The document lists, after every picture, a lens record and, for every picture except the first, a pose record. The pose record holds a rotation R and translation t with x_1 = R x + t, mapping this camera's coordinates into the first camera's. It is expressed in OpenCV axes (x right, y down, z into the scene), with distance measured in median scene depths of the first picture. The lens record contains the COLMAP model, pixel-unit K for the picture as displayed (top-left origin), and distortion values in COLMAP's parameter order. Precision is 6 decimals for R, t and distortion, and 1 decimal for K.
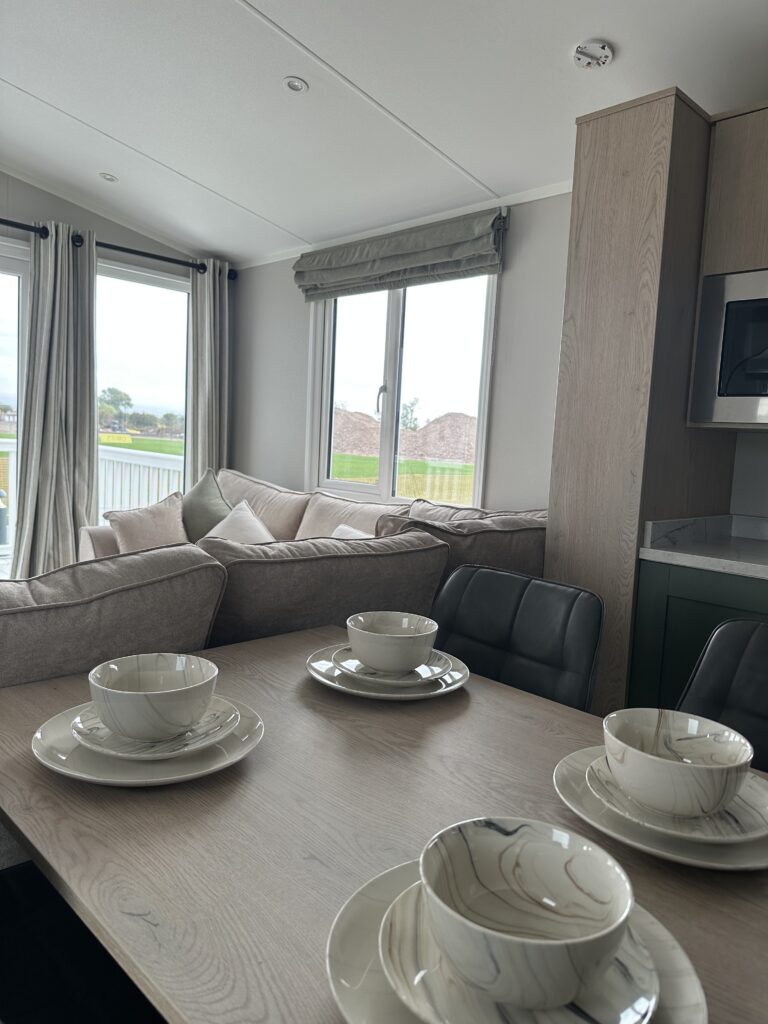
lens RADIAL K [[726.8, 0, 398.1], [0, 726.8, 514.4], [0, 0, 1]] dist [0.005258, -0.003960]
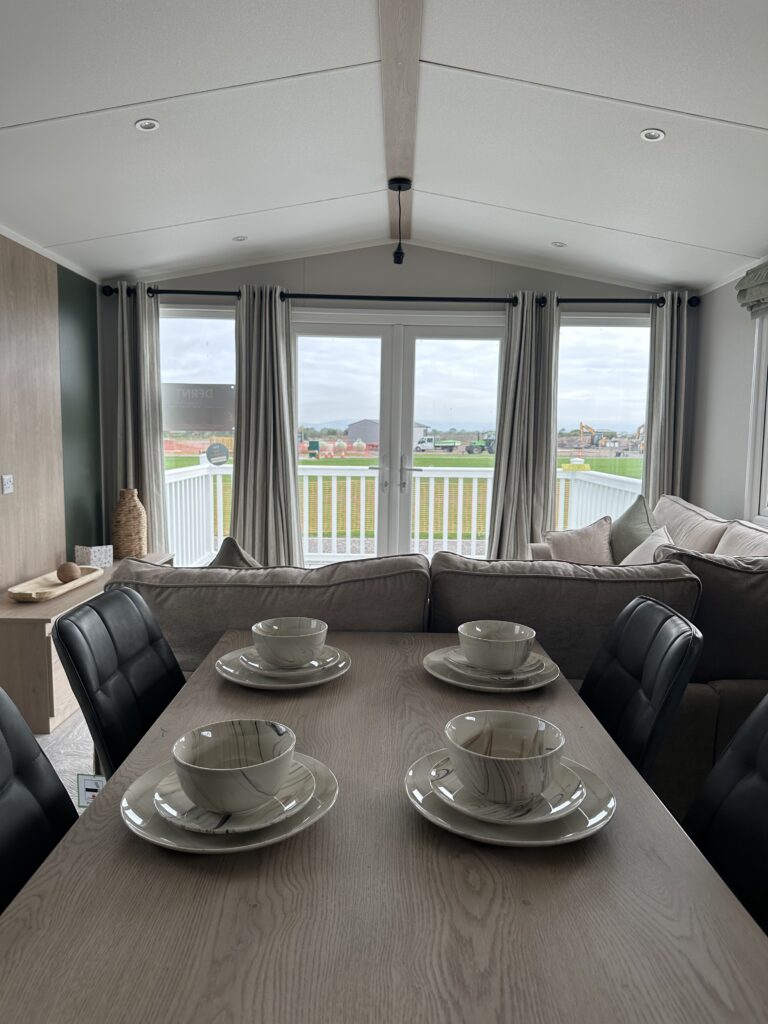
lens RADIAL K [[722.5, 0, 384.0], [0, 722.5, 512.0], [0, 0, 1]] dist [0.097996, -0.141291]
pose [[0.696827, 0.027437, -0.716715, 0.251462], [-0.051603, 0.998596, -0.011943, -0.007760], [0.715381, 0.045307, 0.697264, 0.004392]]
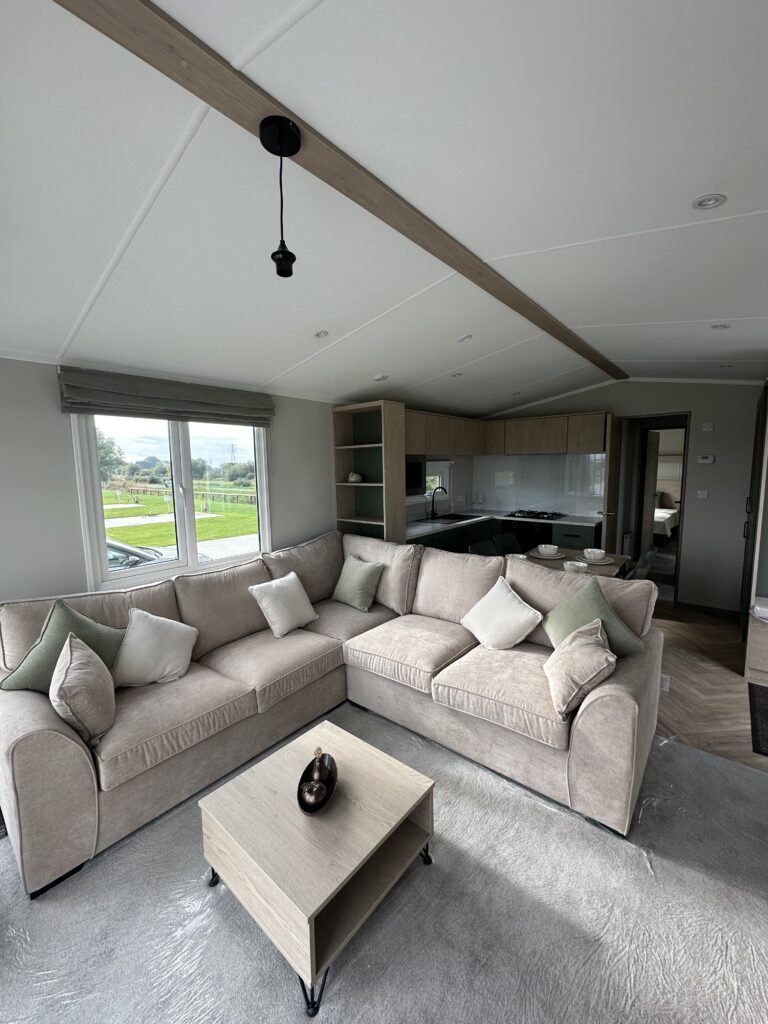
lens RADIAL K [[411.0, 0, 379.0], [0, 411.0, 510.6], [0, 0, 1]] dist [-0.000162, 0.000483]
pose [[-0.079995, -0.159971, 0.983875, -0.830149], [0.116800, 0.978734, 0.168632, -0.225965], [-0.989929, 0.128406, -0.059609, 0.680378]]
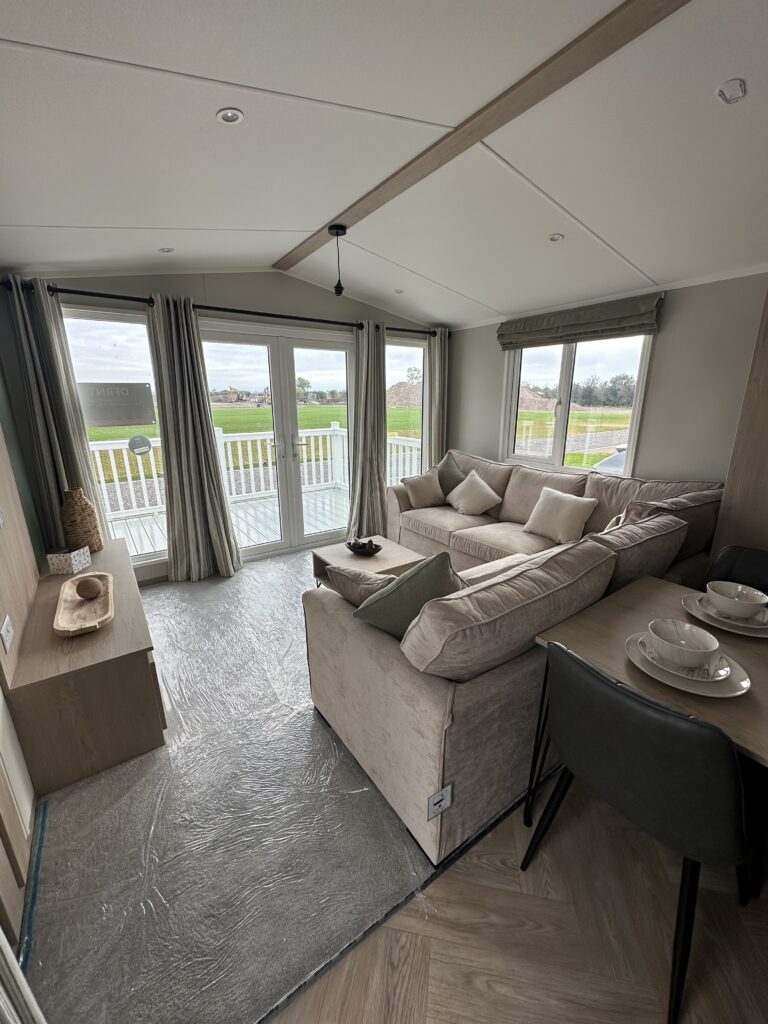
lens RADIAL K [[408.6, 0, 385.8], [0, 408.6, 510.9], [0, 0, 1]] dist [-0.000964, 0.000193]
pose [[0.982671, -0.011812, -0.184980, -0.244415], [0.041945, 0.986251, 0.159843, -0.092579], [0.180549, -0.164832, 0.969656, -0.060521]]
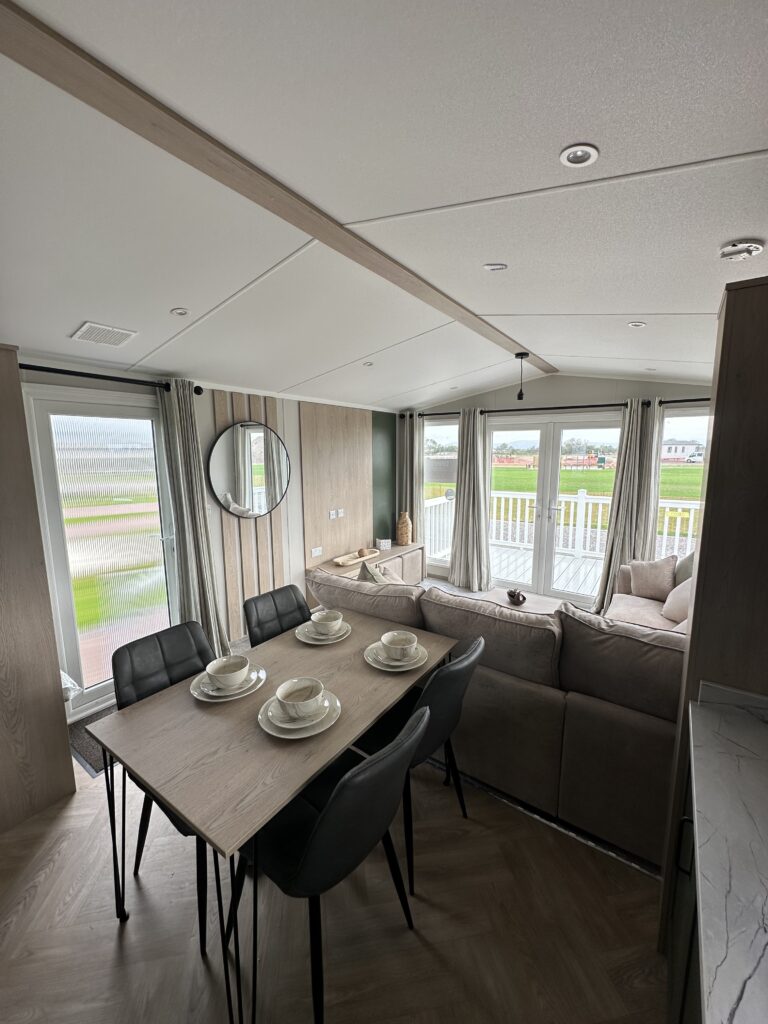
lens RADIAL K [[408.6, 0, 385.8], [0, 408.6, 510.9], [0, 0, 1]] dist [-0.000964, 0.000193]
pose [[0.173782, 0.084437, -0.981157, 0.463737], [-0.093465, 0.993234, 0.068922, -0.133971], [0.980339, 0.079726, 0.180498, 0.228943]]
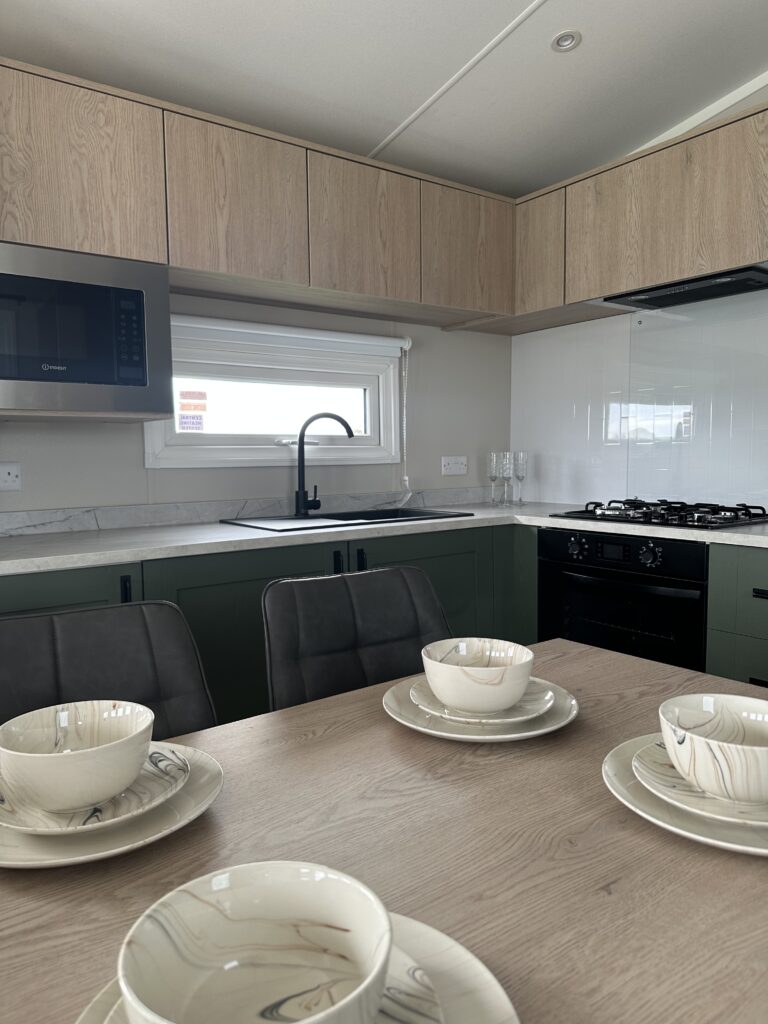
lens RADIAL K [[722.5, 0, 384.0], [0, 722.5, 512.0], [0, 0, 1]] dist [0.097996, -0.141291]
pose [[0.146650, -0.133148, 0.980186, -0.197846], [0.123199, 0.985643, 0.115457, -0.024398], [-0.981487, 0.103826, 0.160948, 0.217433]]
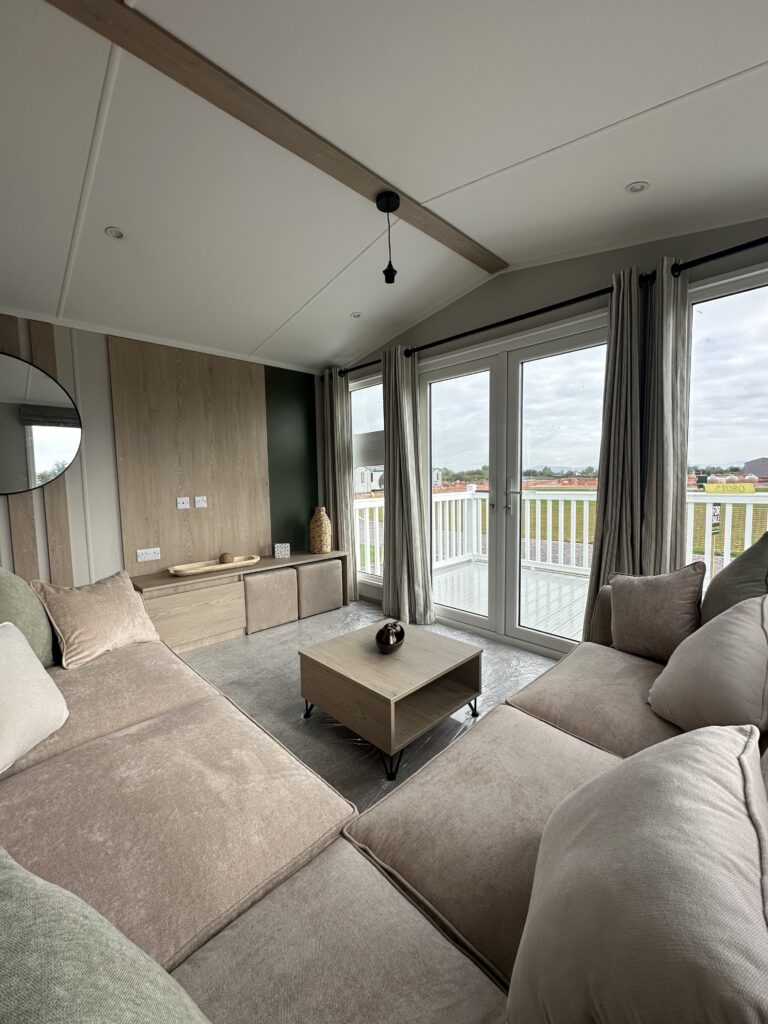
lens RADIAL K [[408.6, 0, 385.8], [0, 408.6, 510.9], [0, 0, 1]] dist [-0.000964, 0.000193]
pose [[-0.009179, 0.020981, -0.999738, 0.097143], [-0.088799, 0.995813, 0.021714, -0.065033], [0.996007, 0.088975, -0.007277, 0.722373]]
